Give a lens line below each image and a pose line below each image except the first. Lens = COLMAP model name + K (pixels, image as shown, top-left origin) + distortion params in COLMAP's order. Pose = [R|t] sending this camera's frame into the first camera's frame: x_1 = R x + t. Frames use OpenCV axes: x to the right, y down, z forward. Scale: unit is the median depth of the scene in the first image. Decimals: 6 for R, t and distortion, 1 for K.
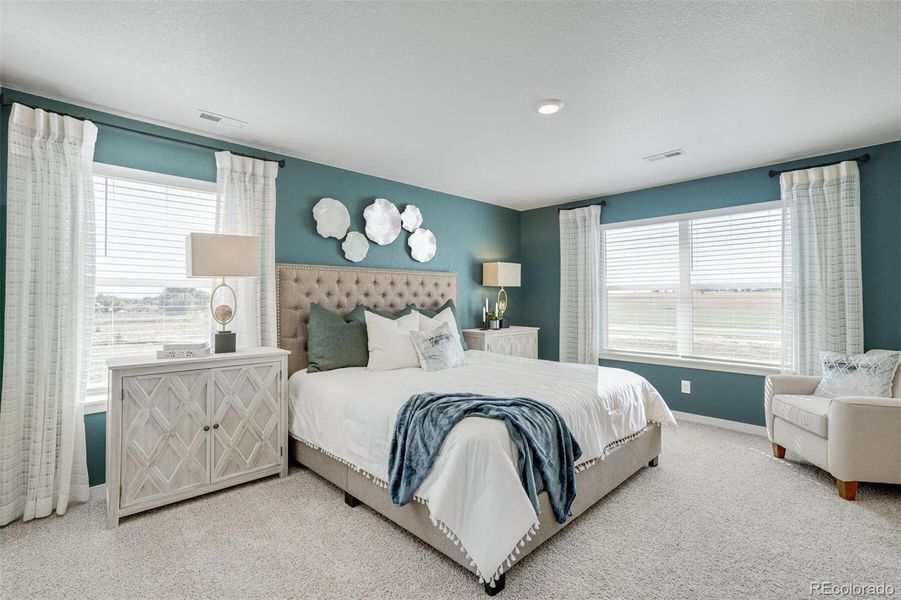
lens RADIAL K [[422.1, 0, 452.3], [0, 422.1, 294.1], [0, 0, 1]] dist [-0.002424, 0.000677]
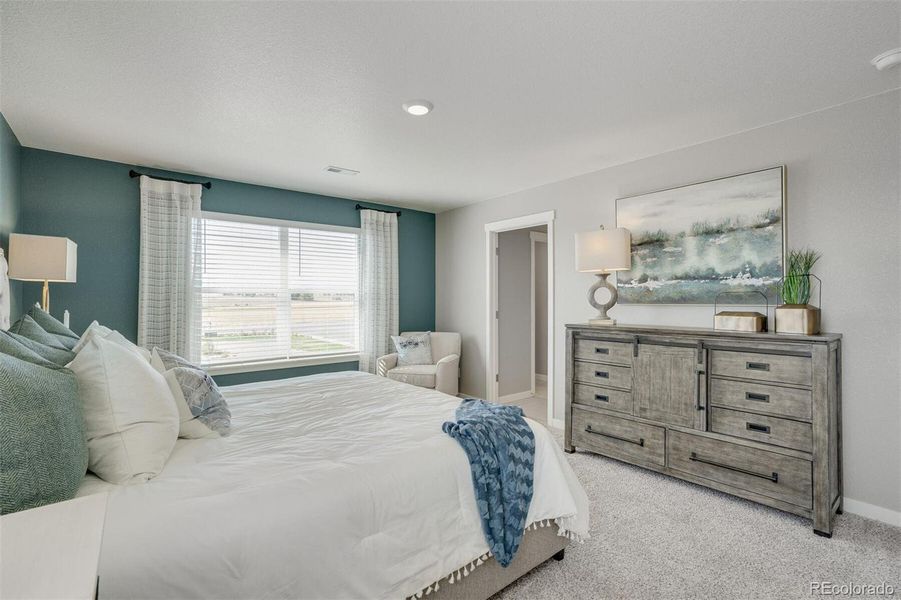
lens RADIAL K [[422.1, 0, 452.3], [0, 422.1, 294.1], [0, 0, 1]] dist [-0.002424, 0.000677]
pose [[0.076035, 0.015512, 0.996984, -0.546389], [-0.003771, 0.999876, -0.015269, 0.006364], [-0.997098, -0.002598, 0.076084, 0.616946]]
